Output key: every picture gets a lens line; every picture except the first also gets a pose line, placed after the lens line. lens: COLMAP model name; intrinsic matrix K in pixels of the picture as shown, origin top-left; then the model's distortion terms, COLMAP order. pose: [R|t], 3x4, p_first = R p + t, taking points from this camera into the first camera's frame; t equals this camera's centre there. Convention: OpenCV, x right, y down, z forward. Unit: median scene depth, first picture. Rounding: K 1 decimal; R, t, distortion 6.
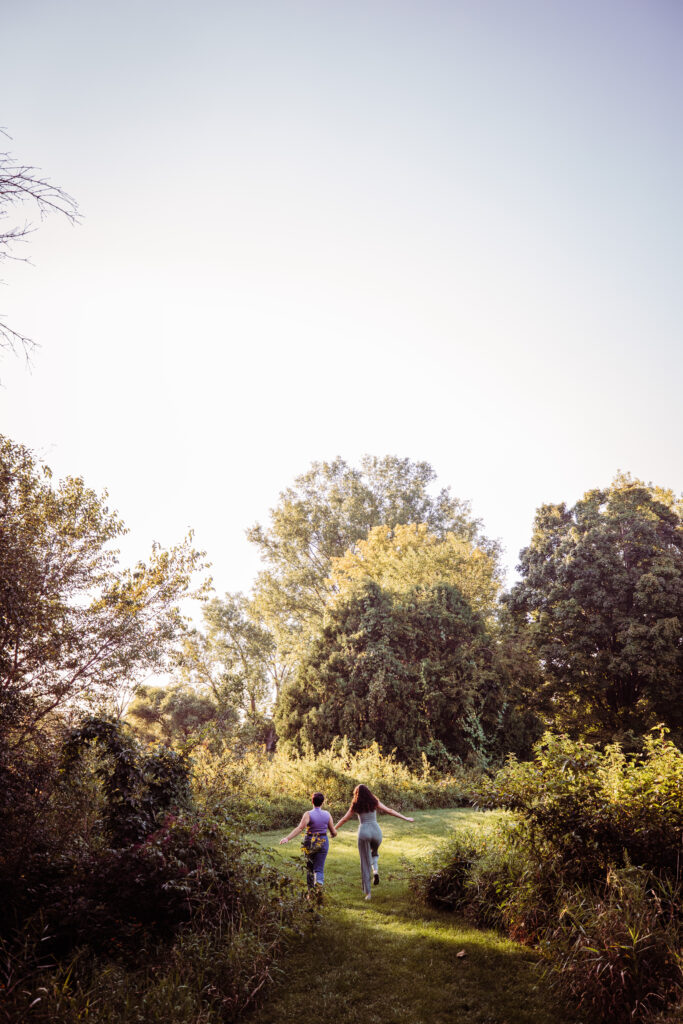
lens RADIAL K [[1009.6, 0, 337.7], [0, 1009.6, 514.6], [0, 0, 1]] dist [0.013067, 0.000000]
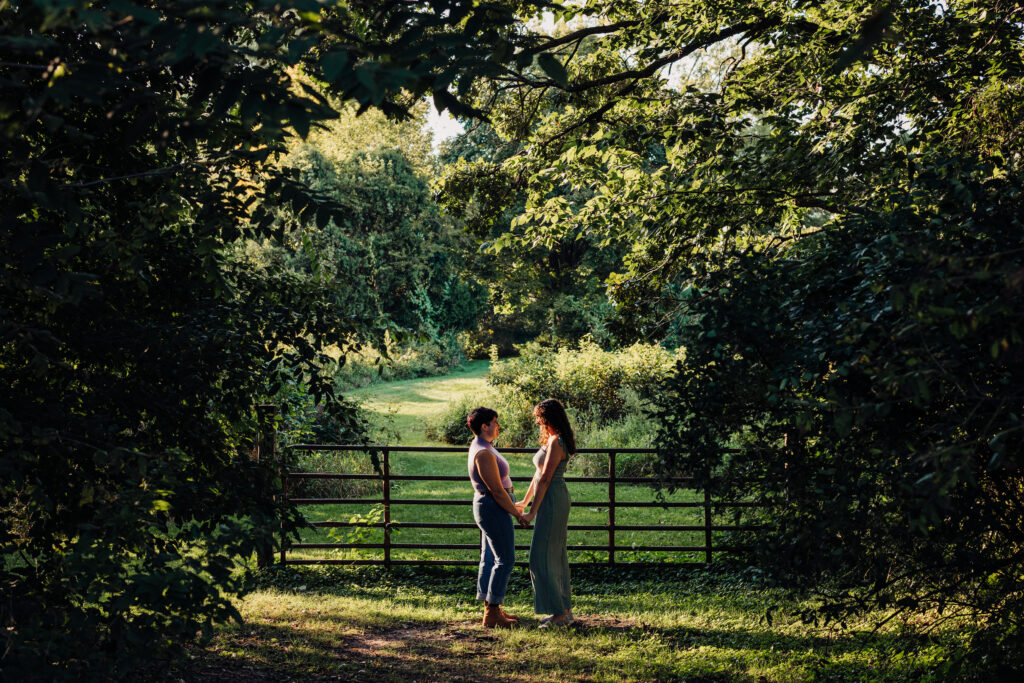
lens RADIAL K [[1495.3, 0, 512.1], [0, 1495.3, 341.3], [0, 0, 1]] dist [-0.000330, 0.000000]
pose [[0.972139, -0.036554, 0.231538, -0.122680], [-0.025046, 0.965913, 0.257654, -0.133011], [-0.233063, -0.256274, 0.938086, -0.419996]]
